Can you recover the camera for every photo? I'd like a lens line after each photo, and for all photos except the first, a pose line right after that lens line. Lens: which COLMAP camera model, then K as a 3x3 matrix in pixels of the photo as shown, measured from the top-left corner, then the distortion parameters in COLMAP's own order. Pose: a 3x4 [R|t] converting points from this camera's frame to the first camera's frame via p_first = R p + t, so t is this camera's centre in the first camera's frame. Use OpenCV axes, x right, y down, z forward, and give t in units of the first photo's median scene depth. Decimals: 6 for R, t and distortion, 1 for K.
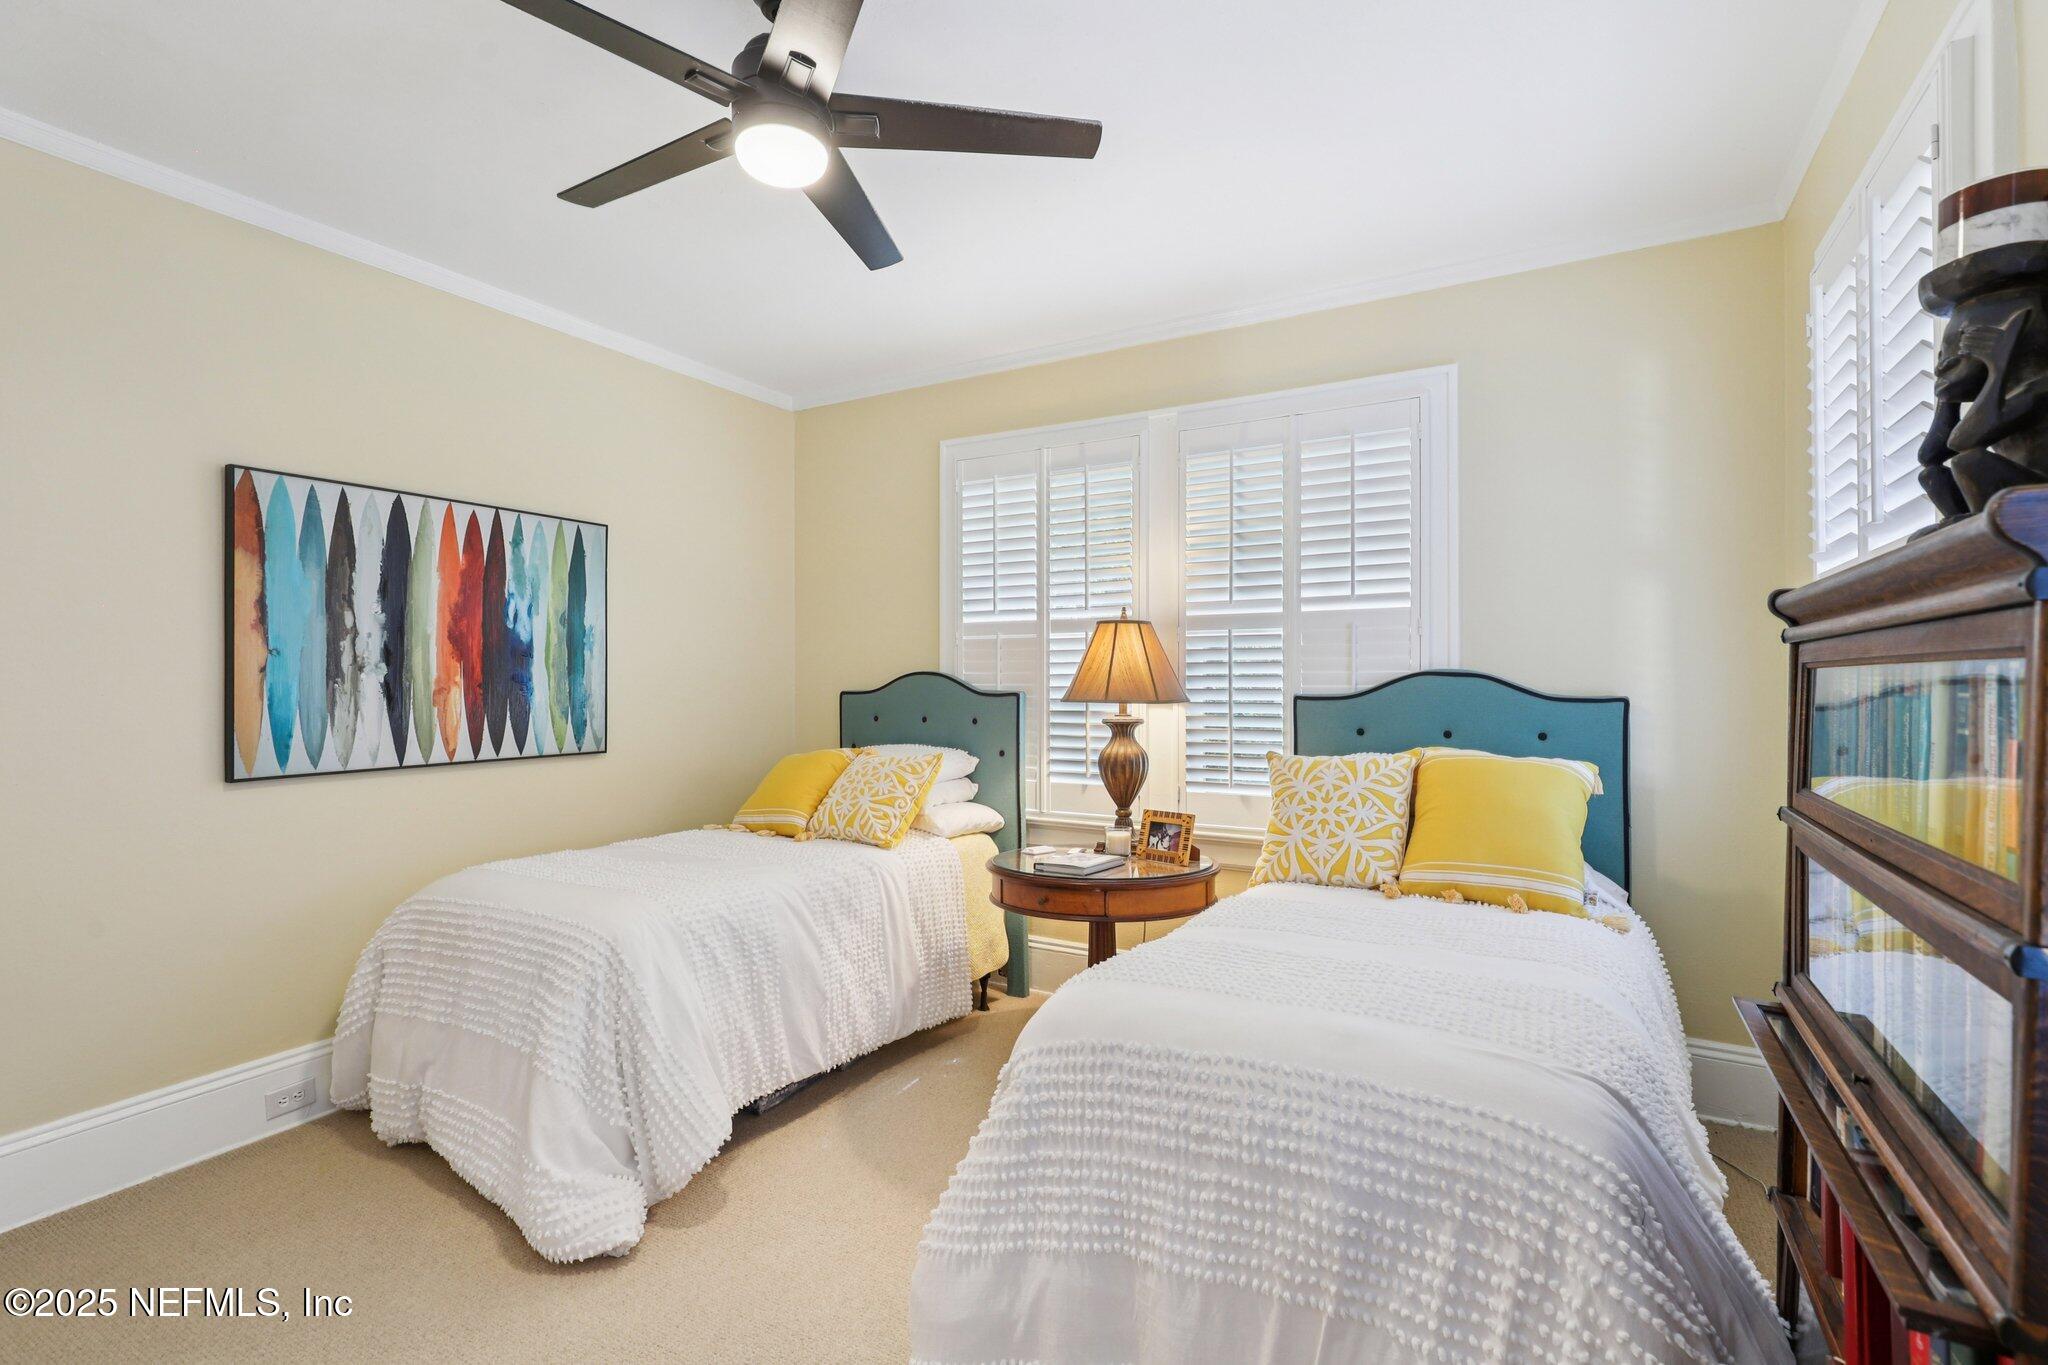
lens RADIAL K [[927.7, 0, 1031.3], [0, 927.7, 684.7], [0, 0, 1]] dist [-0.002868, -0.000952]
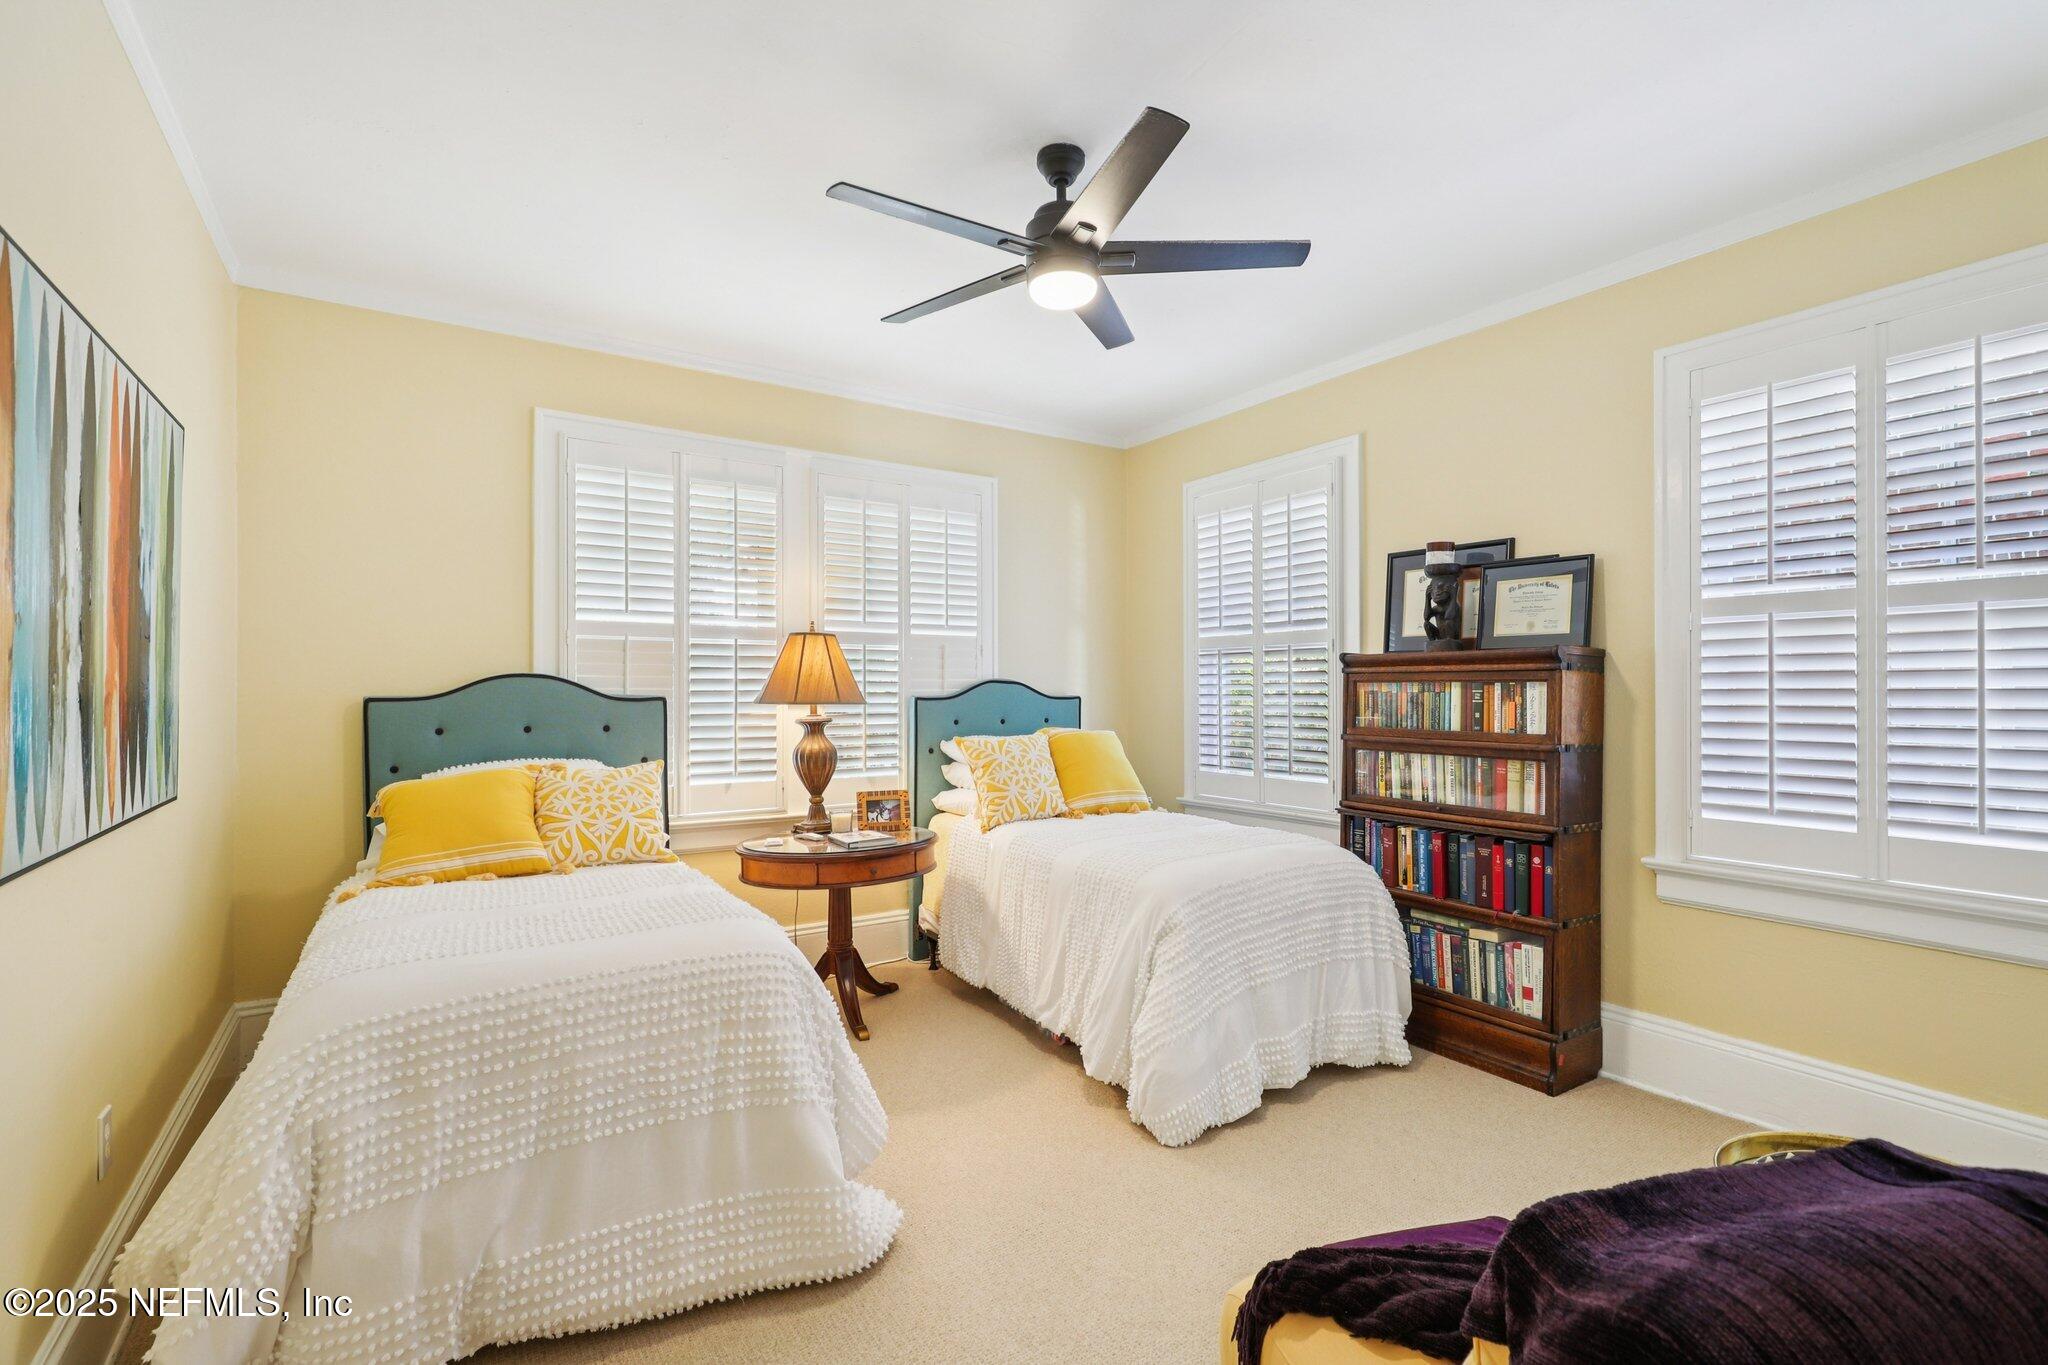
lens RADIAL K [[927.7, 0, 1035.7], [0, 927.7, 685.3], [0, 0, 1]] dist [-0.002868, -0.000952]
pose [[0.450008, 0.005578, 0.893007, -0.806525], [-0.000264, 0.999981, -0.006114, 0.002696], [-0.893025, 0.002515, 0.450001, 0.237998]]
